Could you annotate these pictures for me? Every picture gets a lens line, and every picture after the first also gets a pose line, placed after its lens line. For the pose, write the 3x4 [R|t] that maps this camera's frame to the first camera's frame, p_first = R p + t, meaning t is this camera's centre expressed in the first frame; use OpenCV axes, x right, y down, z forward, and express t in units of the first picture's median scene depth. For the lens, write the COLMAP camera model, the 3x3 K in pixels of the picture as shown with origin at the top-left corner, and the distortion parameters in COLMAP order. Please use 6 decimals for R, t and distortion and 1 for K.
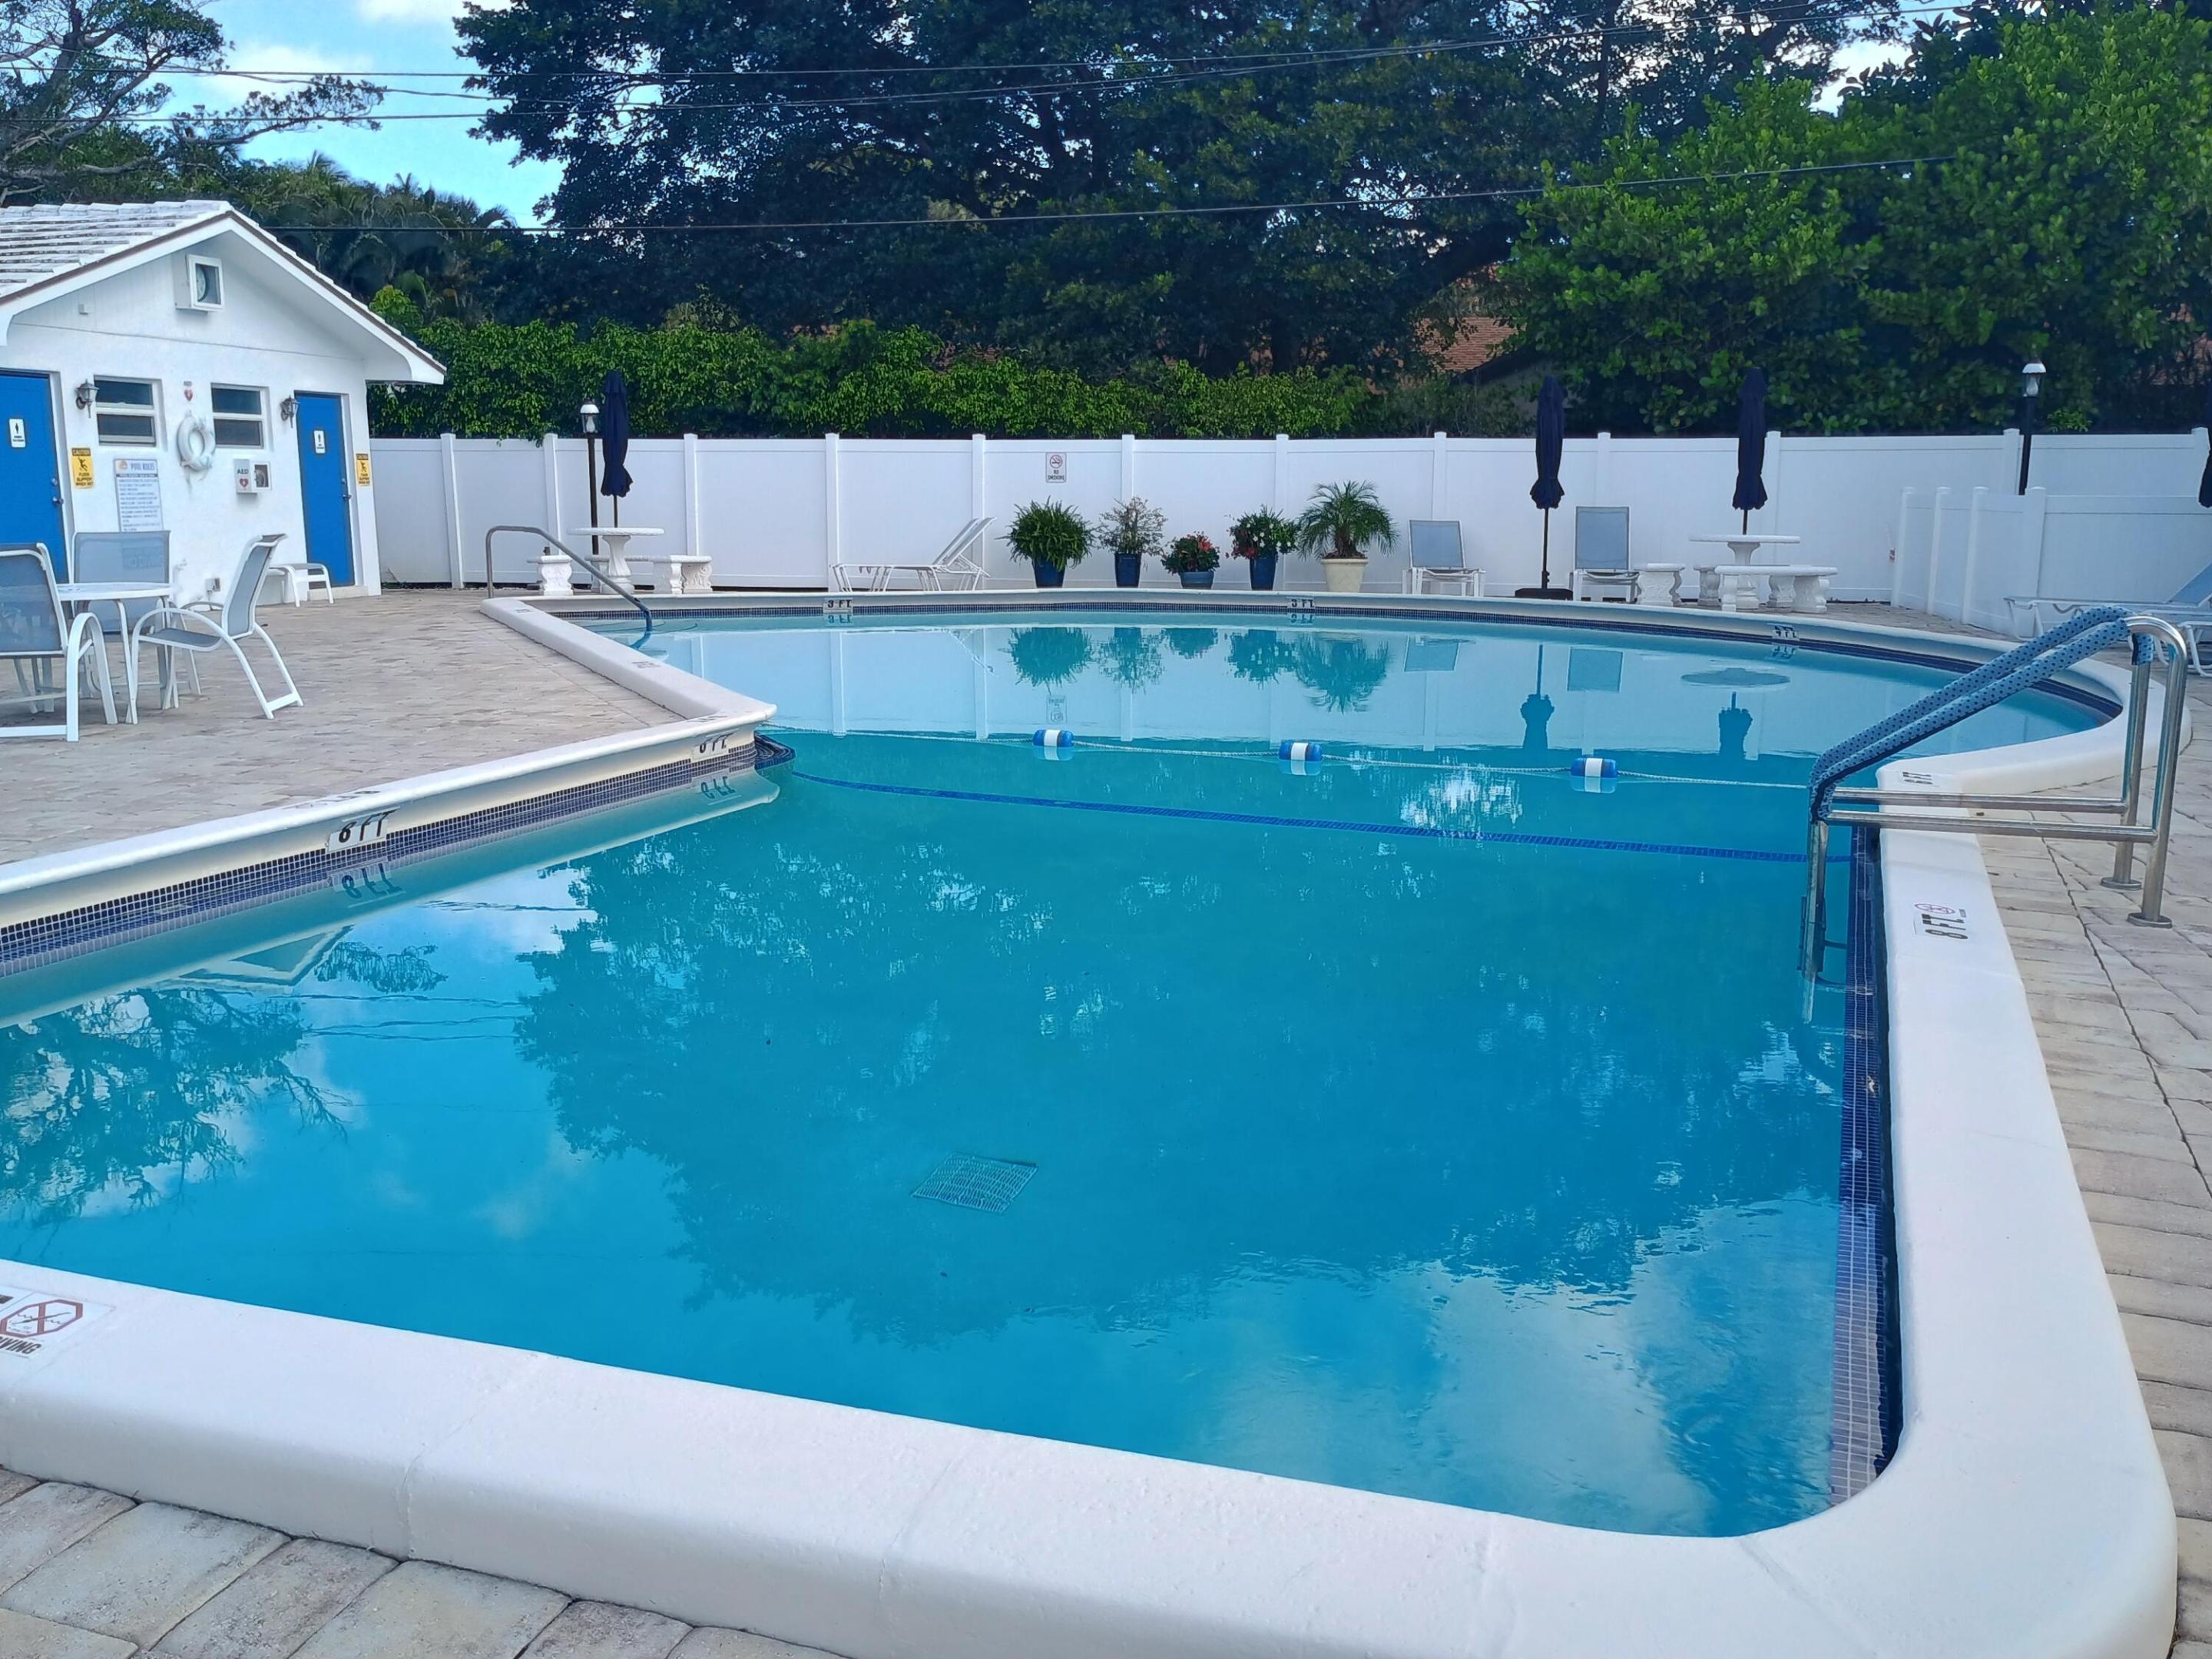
lens RADIAL K [[1980.2, 0, 1121.5], [0, 1980.2, 827.6], [0, 0, 1]] dist [0.039893, -0.027981]
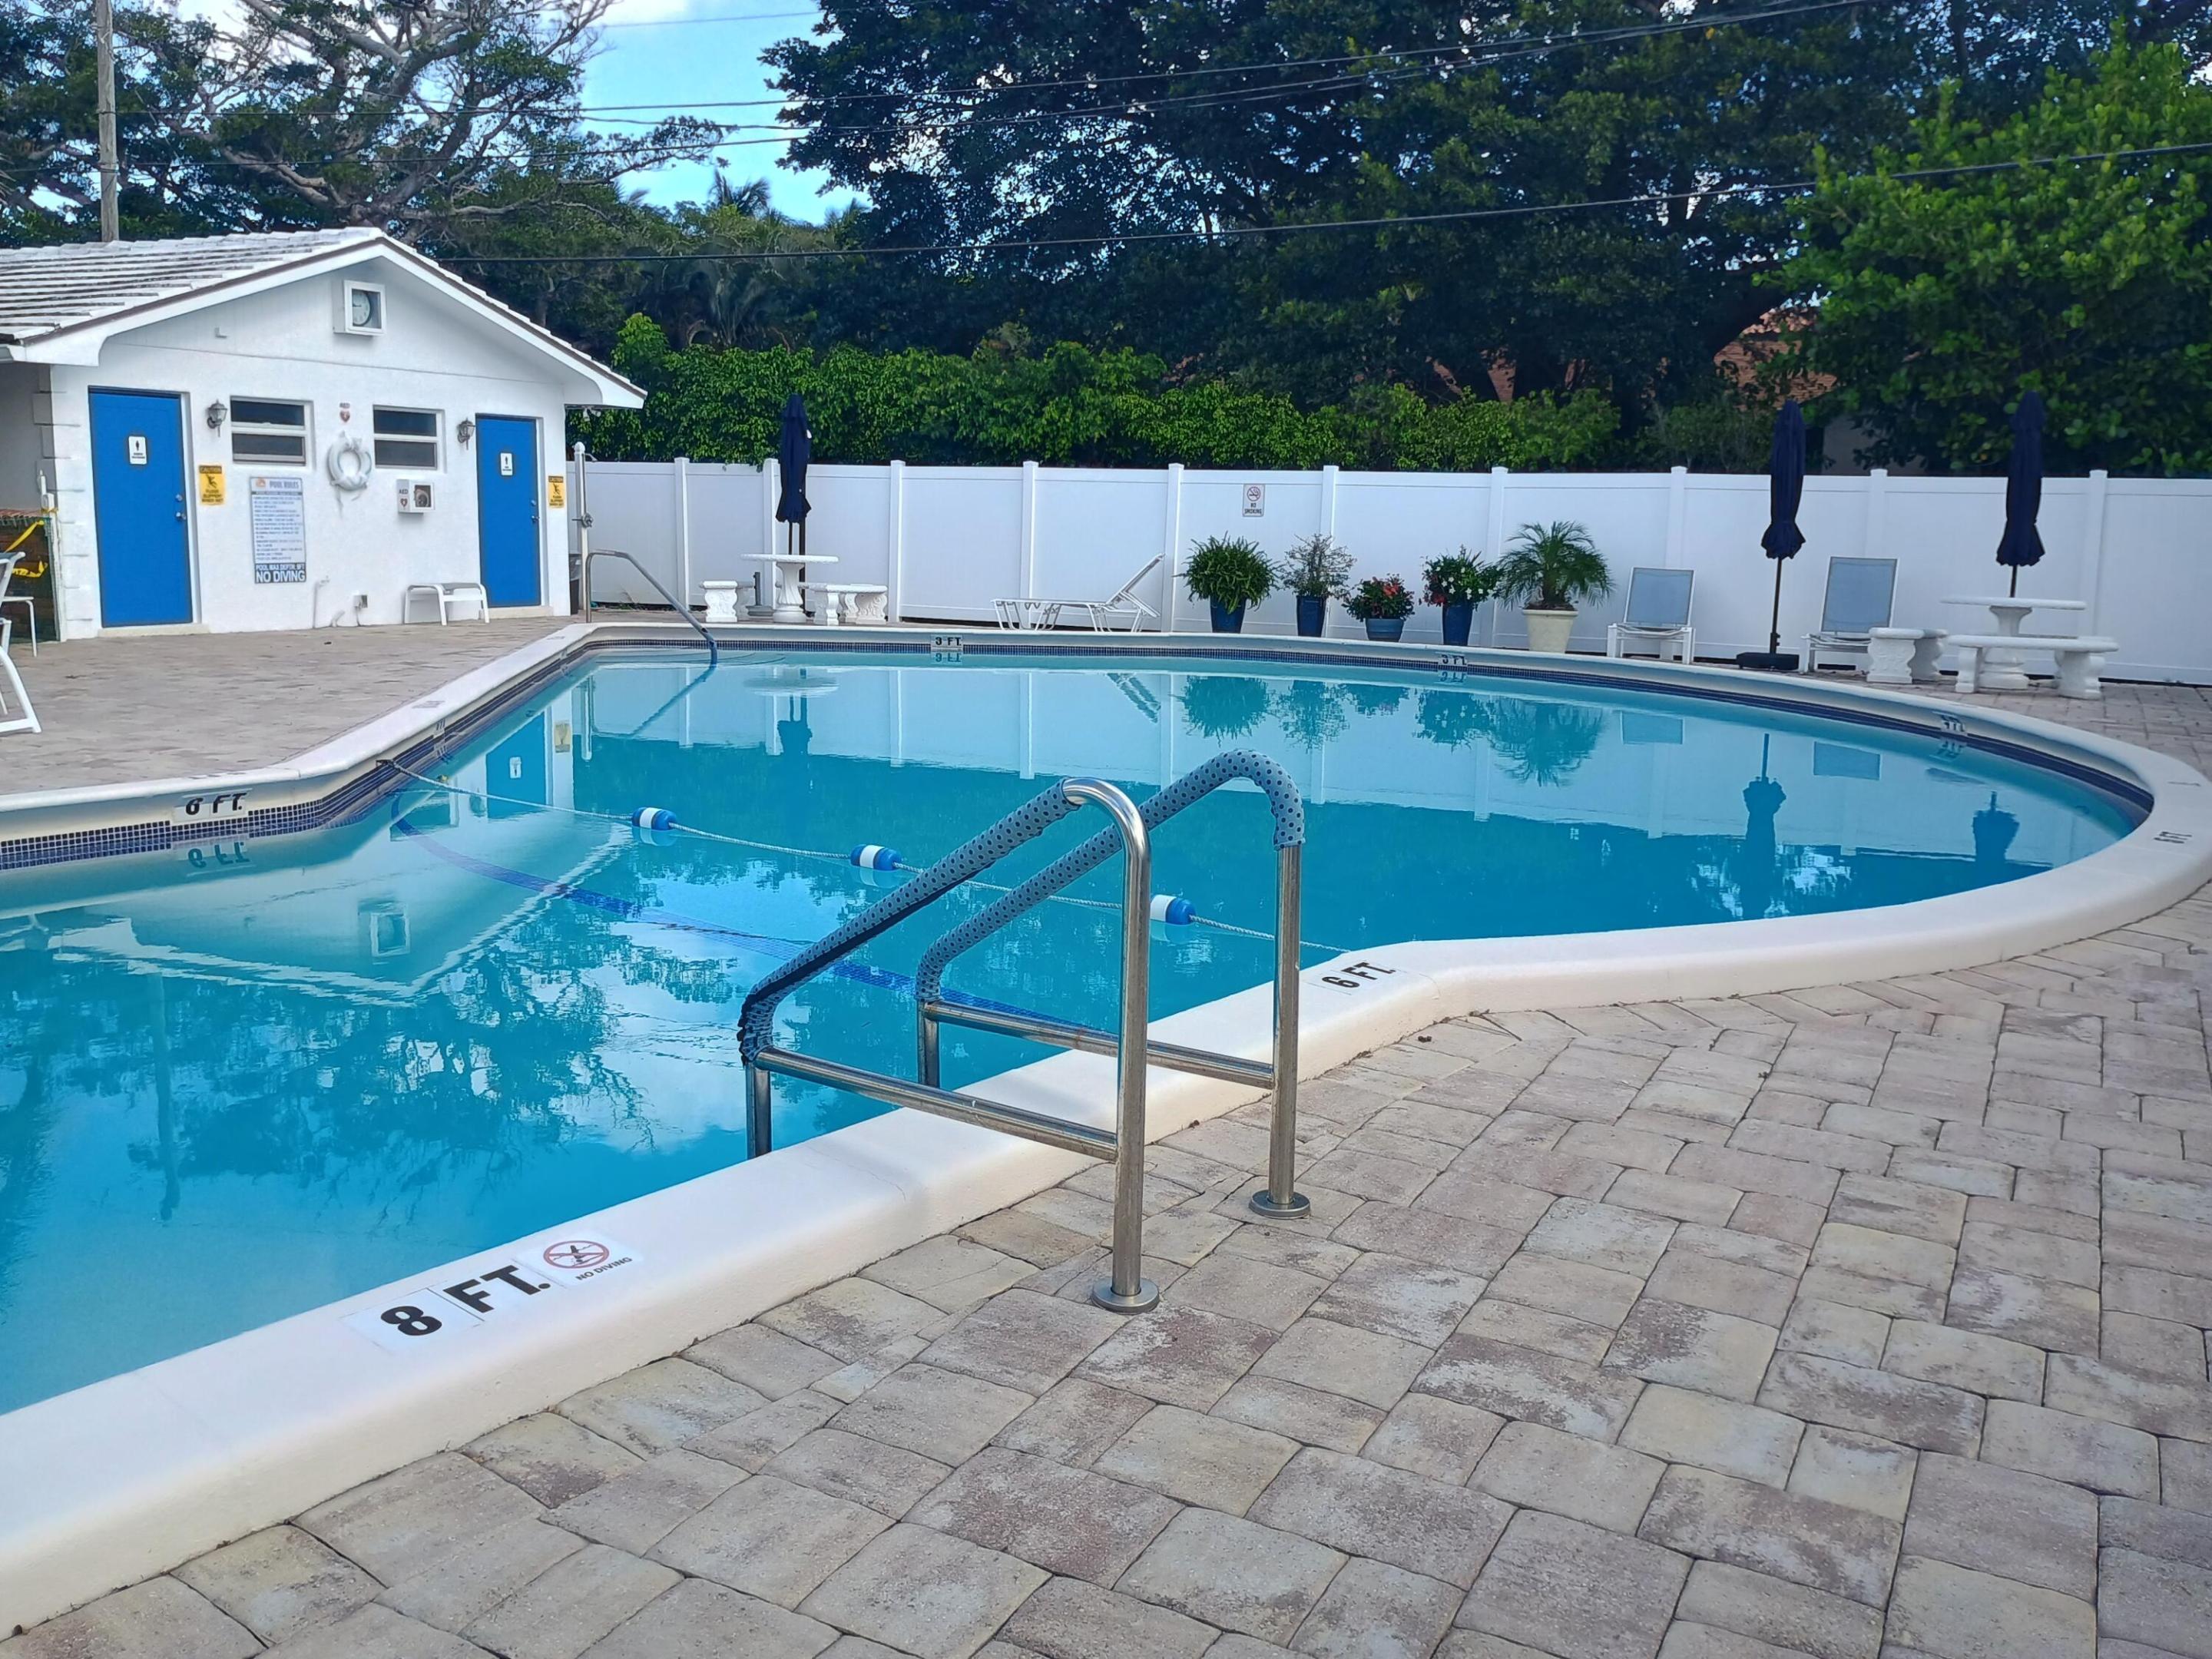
lens RADIAL K [[2002.5, 0, 1034.0], [0, 2002.5, 795.6], [0, 0, 1]] dist [0.065241, -0.108528]
pose [[0.957723, 0.058464, -0.281688, 0.147972], [-0.067610, 0.997450, -0.022849, -0.019232], [0.279634, 0.040928, 0.959234, 0.096537]]
